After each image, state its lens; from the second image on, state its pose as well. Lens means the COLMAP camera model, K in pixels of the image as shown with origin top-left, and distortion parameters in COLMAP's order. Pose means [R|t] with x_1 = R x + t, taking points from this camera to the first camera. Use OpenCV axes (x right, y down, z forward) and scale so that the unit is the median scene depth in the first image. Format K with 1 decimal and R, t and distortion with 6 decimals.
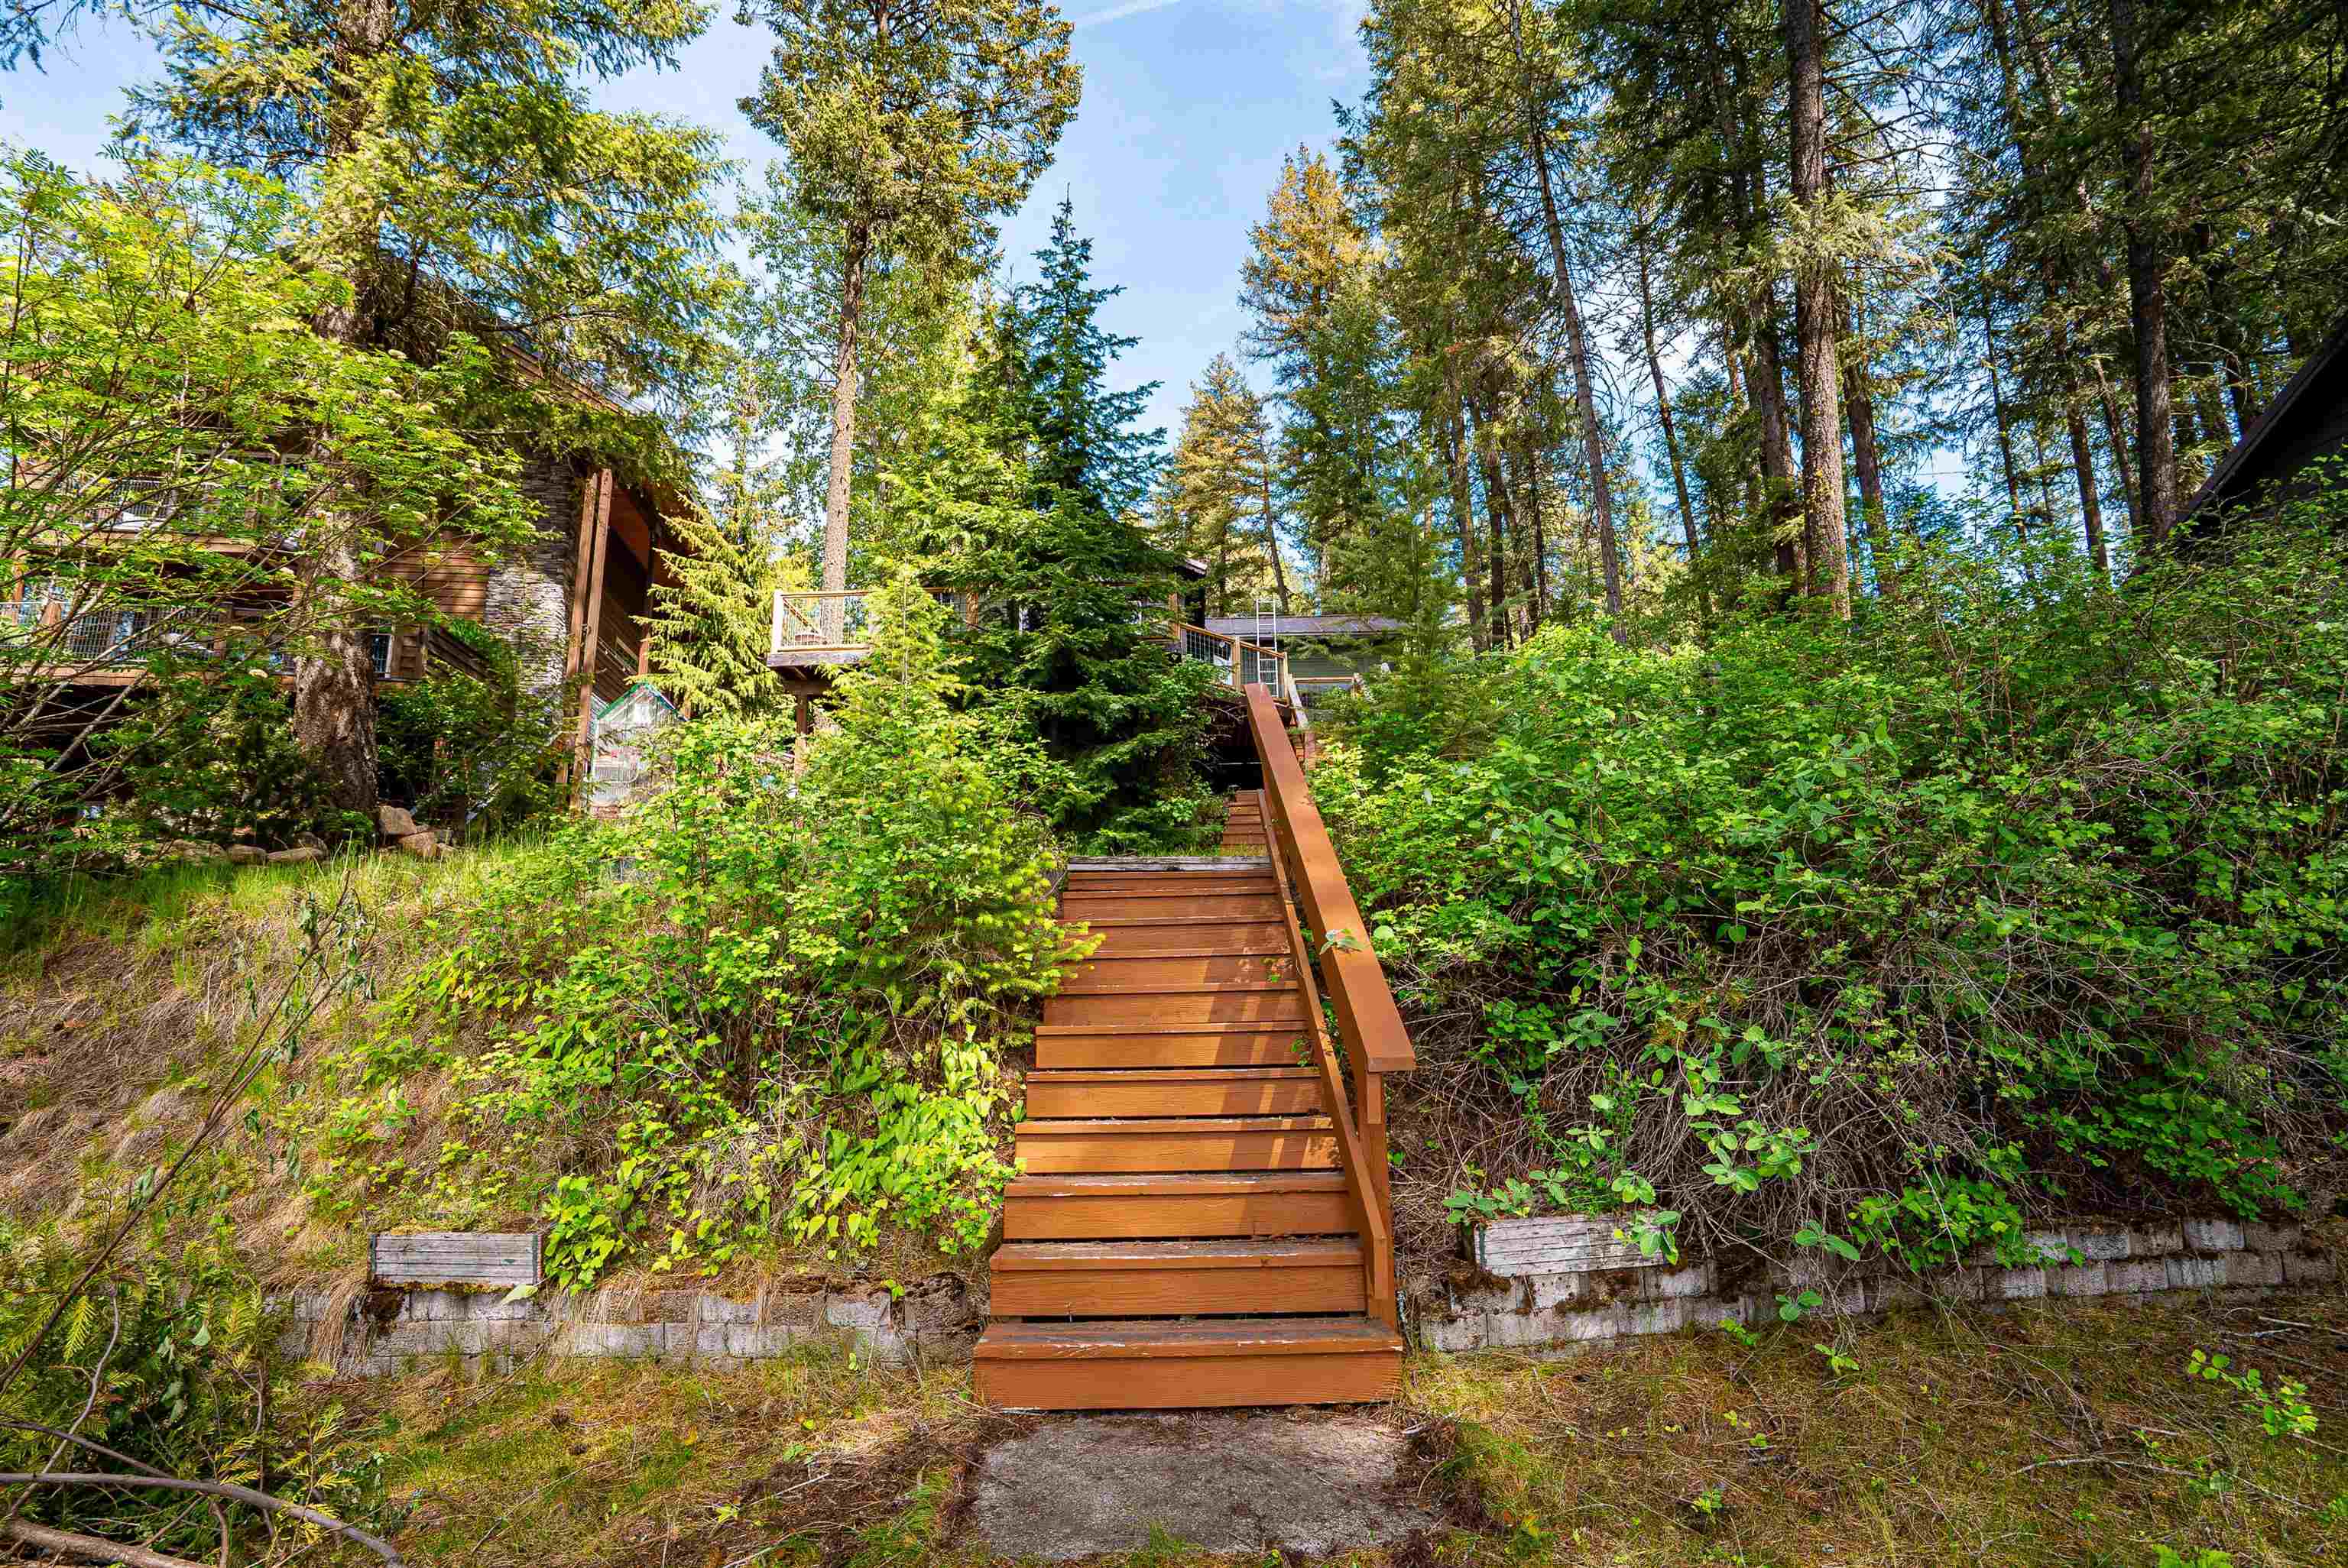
lens RADIAL K [[1103.8, 0, 1174.0], [0, 1103.8, 784.0], [0, 0, 1]] dist [-0.030605, 0.000304]
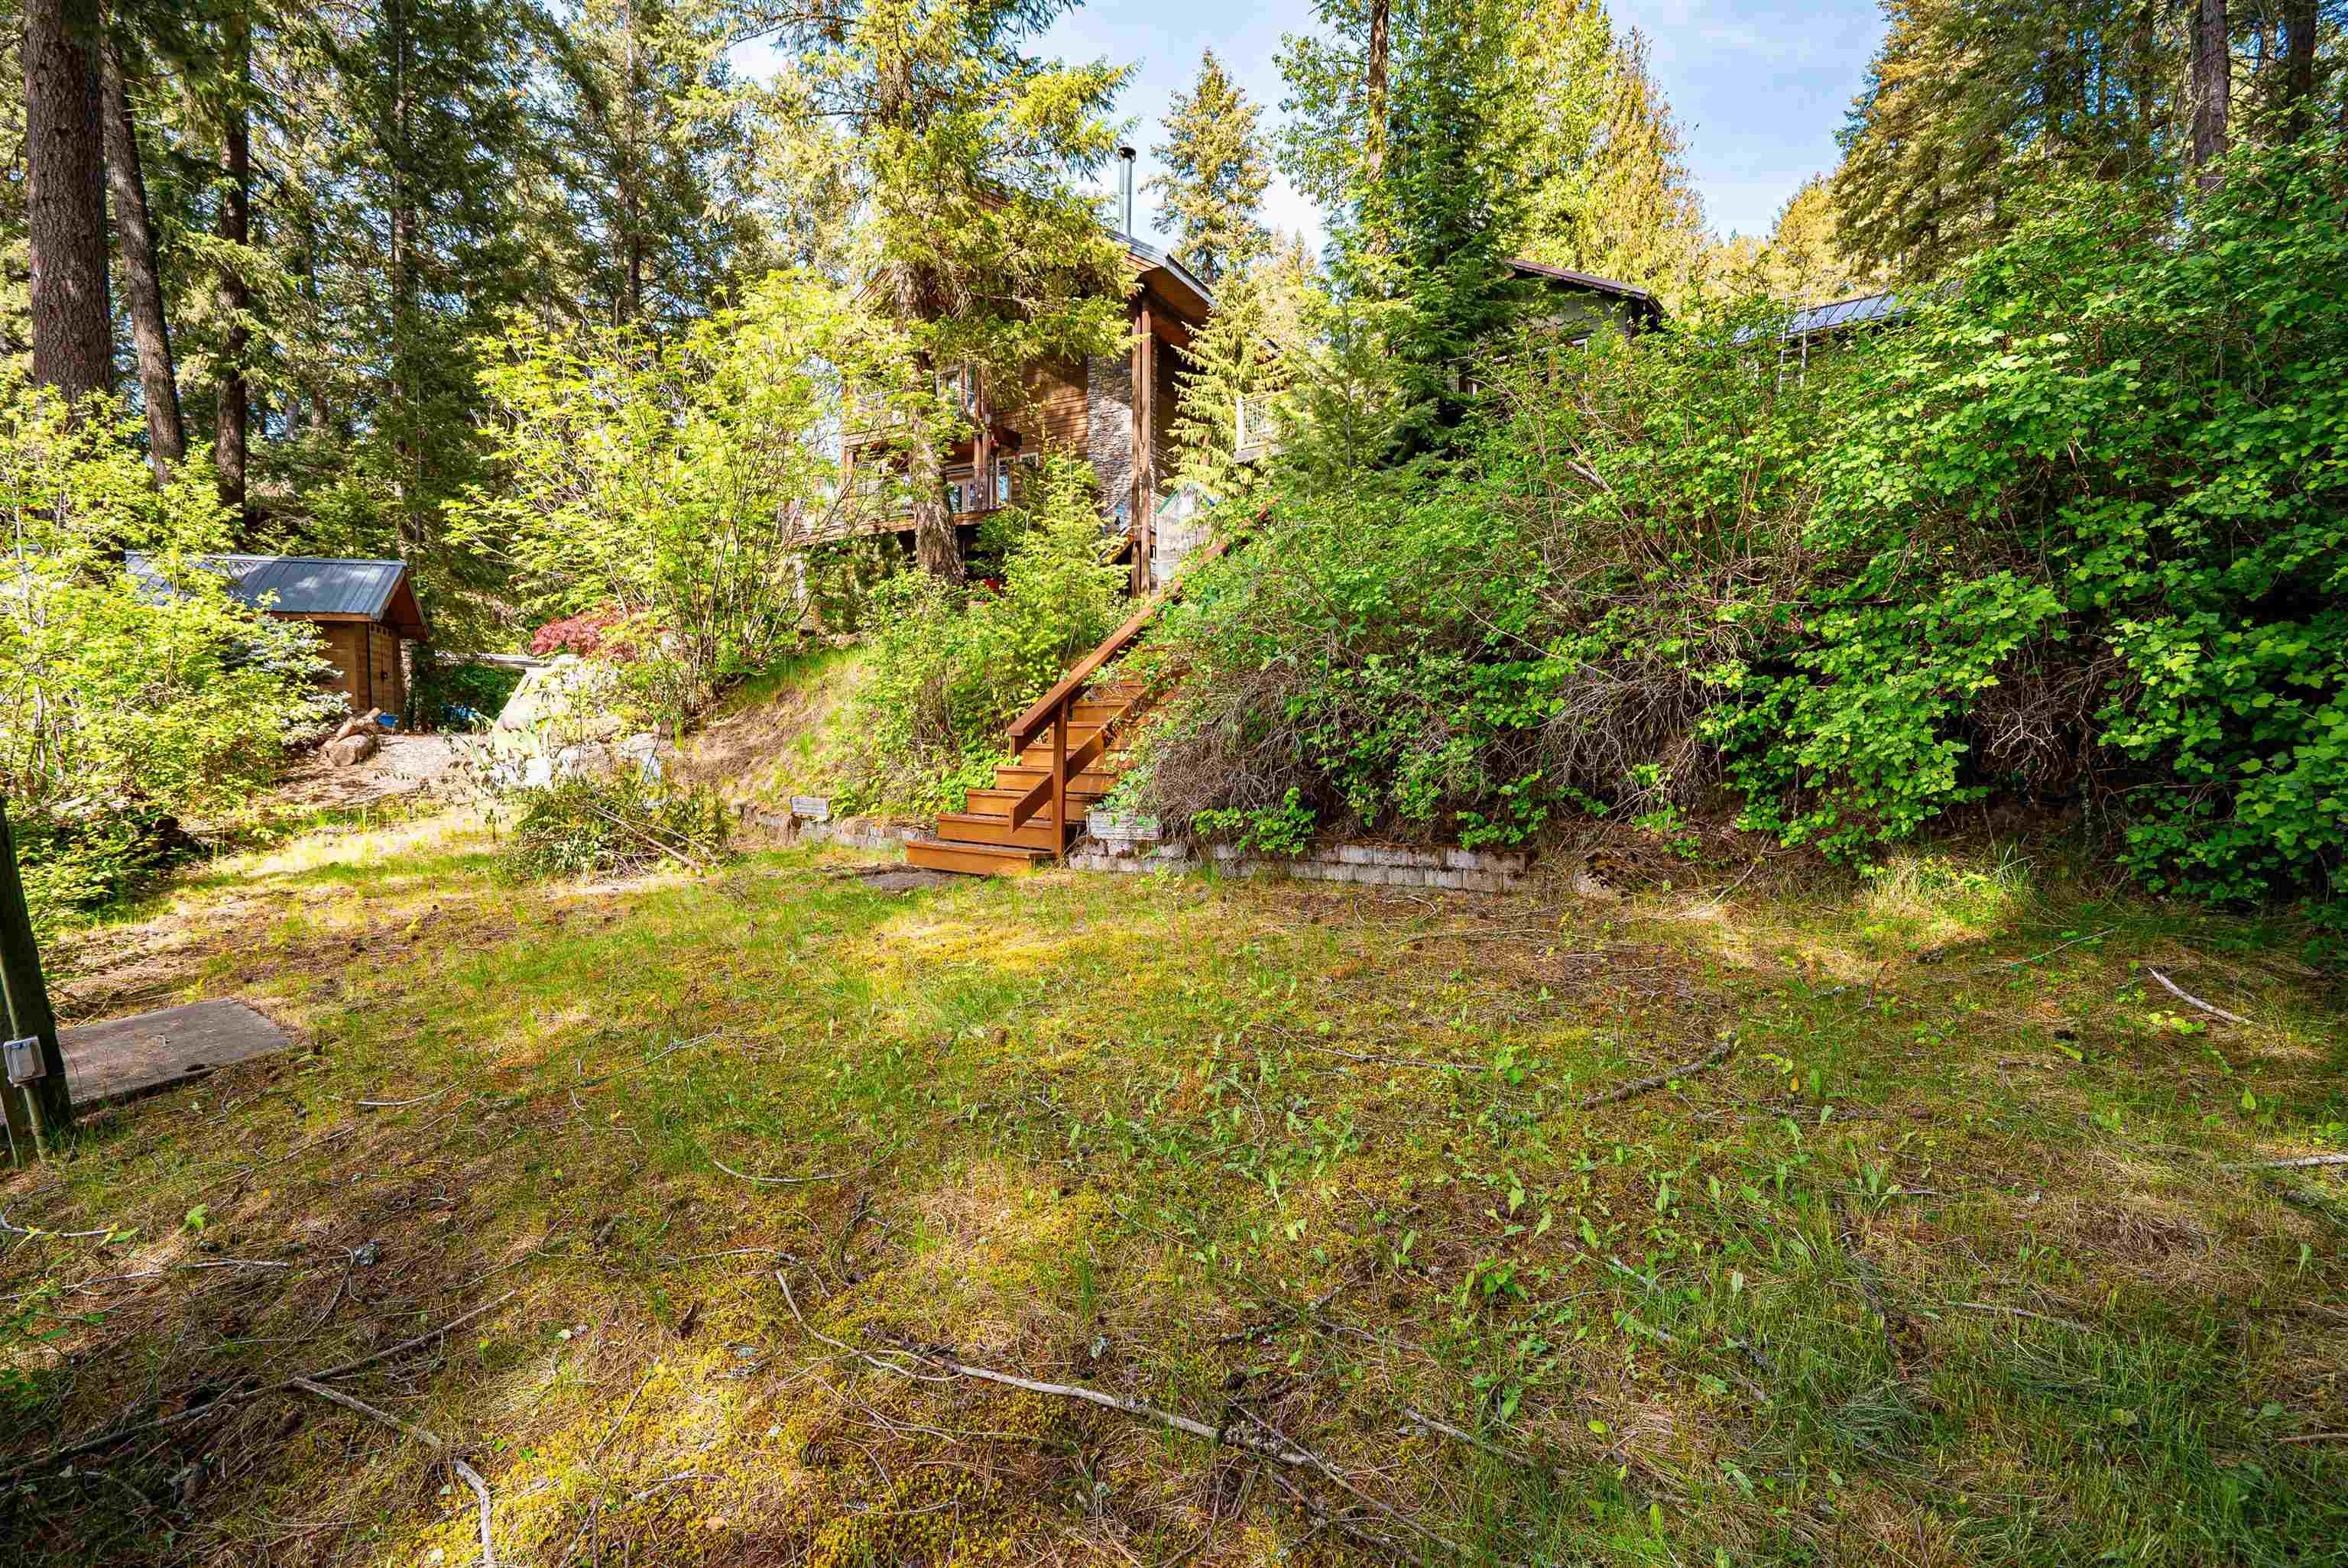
lens RADIAL K [[1103.8, 0, 1174.0], [0, 1103.8, 784.0], [0, 0, 1]] dist [-0.030605, 0.000304]
pose [[0.794018, 0.043712, -0.606320, 1.631279], [0.104608, 0.972707, 0.207118, -0.070834], [0.598826, -0.227881, 0.767775, -0.489095]]
